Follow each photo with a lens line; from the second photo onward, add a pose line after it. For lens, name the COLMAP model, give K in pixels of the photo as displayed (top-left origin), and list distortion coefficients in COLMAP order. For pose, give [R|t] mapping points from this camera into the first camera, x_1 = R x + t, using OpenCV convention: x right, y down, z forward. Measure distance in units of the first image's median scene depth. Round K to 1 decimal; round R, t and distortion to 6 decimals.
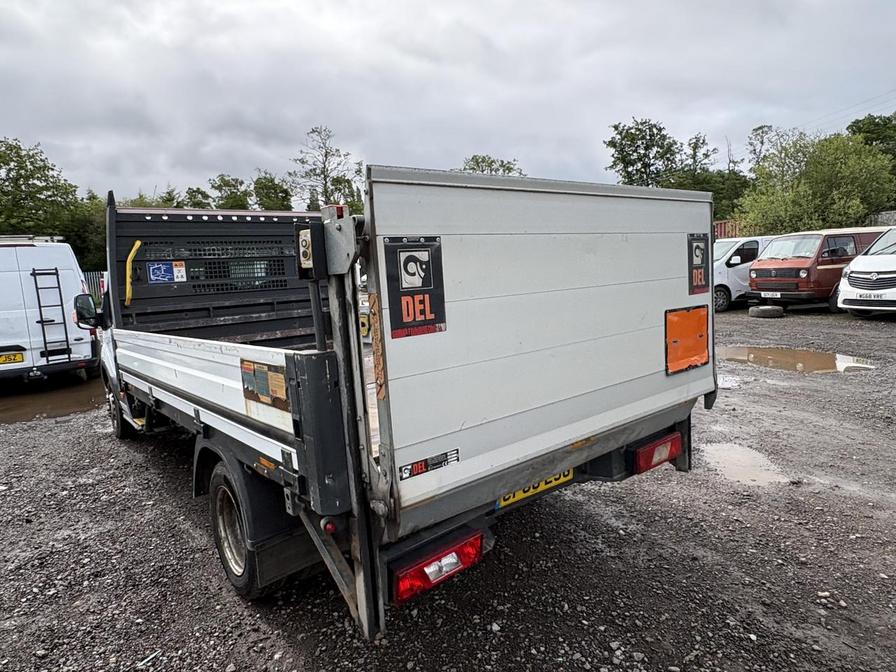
lens RADIAL K [[555.8, 0, 445.8], [0, 555.8, 336.1], [0, 0, 1]] dist [0.002521, -0.000524]
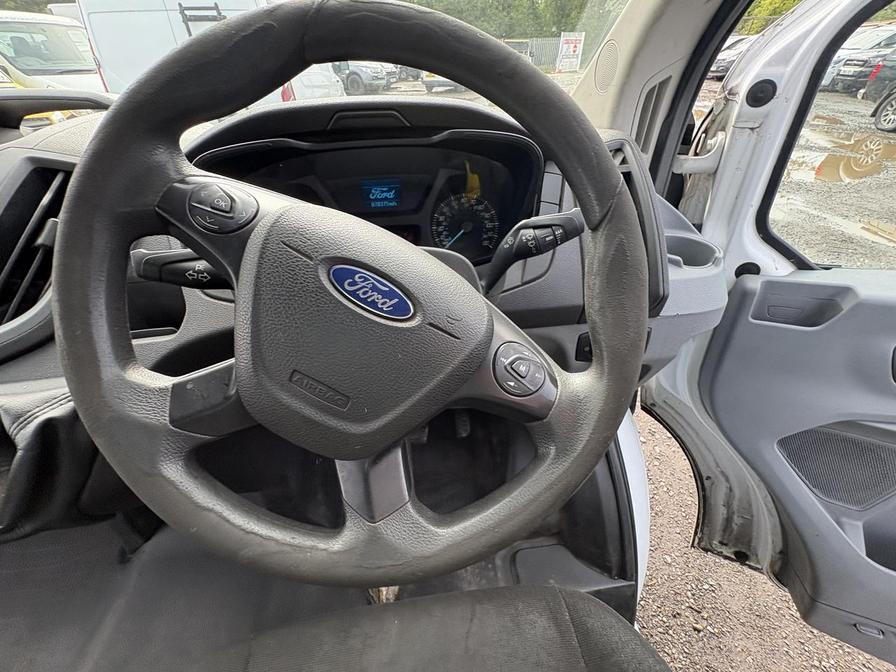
lens RADIAL K [[359.4, 0, 447.1], [0, 359.4, 334.6], [0, 0, 1]] dist [0.000456, 0.000095]
pose [[0.842444, 0.355666, -0.404709, -0.037636], [-0.087848, 0.831776, 0.548117, -0.010284], [0.531574, -0.426205, 0.731969, 0.113316]]
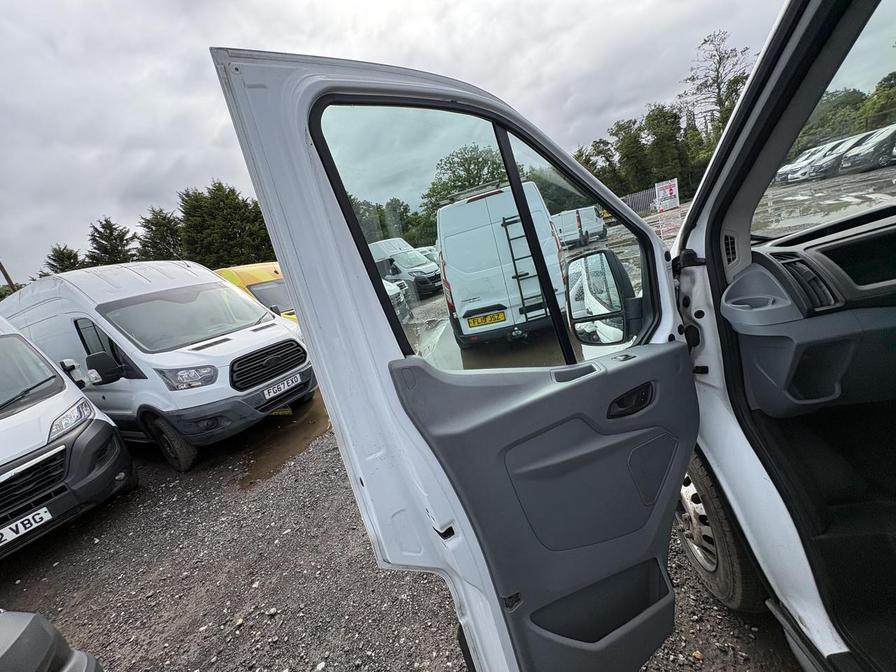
lens RADIAL K [[355.2, 0, 446.9], [0, 355.2, 337.9], [0, 0, 1]] dist [-0.000978, -0.000219]
pose [[0.681697, 0.042245, -0.730414, -0.058781], [0.133505, 0.974388, 0.180957, -0.007551], [0.719351, -0.220871, 0.658598, 0.080151]]
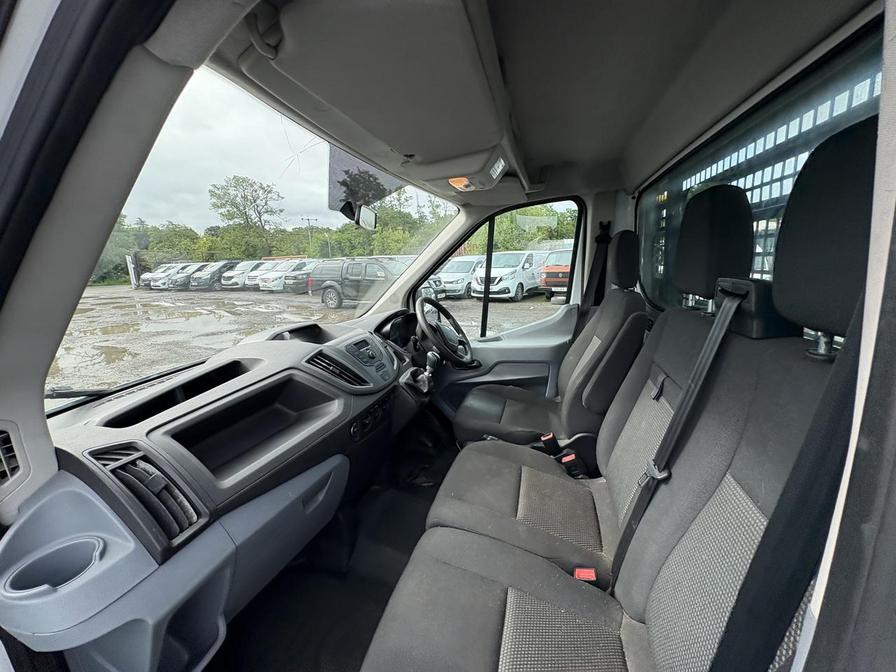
lens RADIAL K [[357.0, 0, 448.7], [0, 357.0, 335.5], [0, 0, 1]] dist [0.000171, 0.000060]
pose [[0.811553, -0.091267, 0.577106, -0.058143], [0.057695, 0.995415, 0.076288, -0.009918], [-0.581423, -0.028616, 0.813098, 0.090891]]
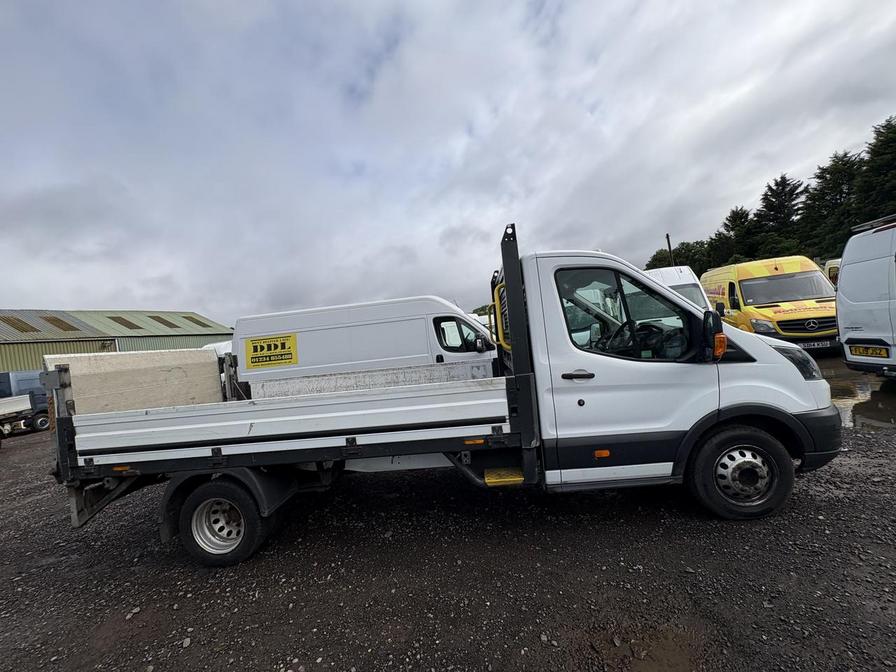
lens RADIAL K [[357.1, 0, 447.7], [0, 357.1, 337.0], [0, 0, 1]] dist [0.000715, -0.000190]
pose [[-0.682155, 0.141338, -0.717418, 0.020957], [0.081533, 0.989725, 0.117459, -0.017475], [0.726648, 0.021632, -0.686669, 0.135920]]
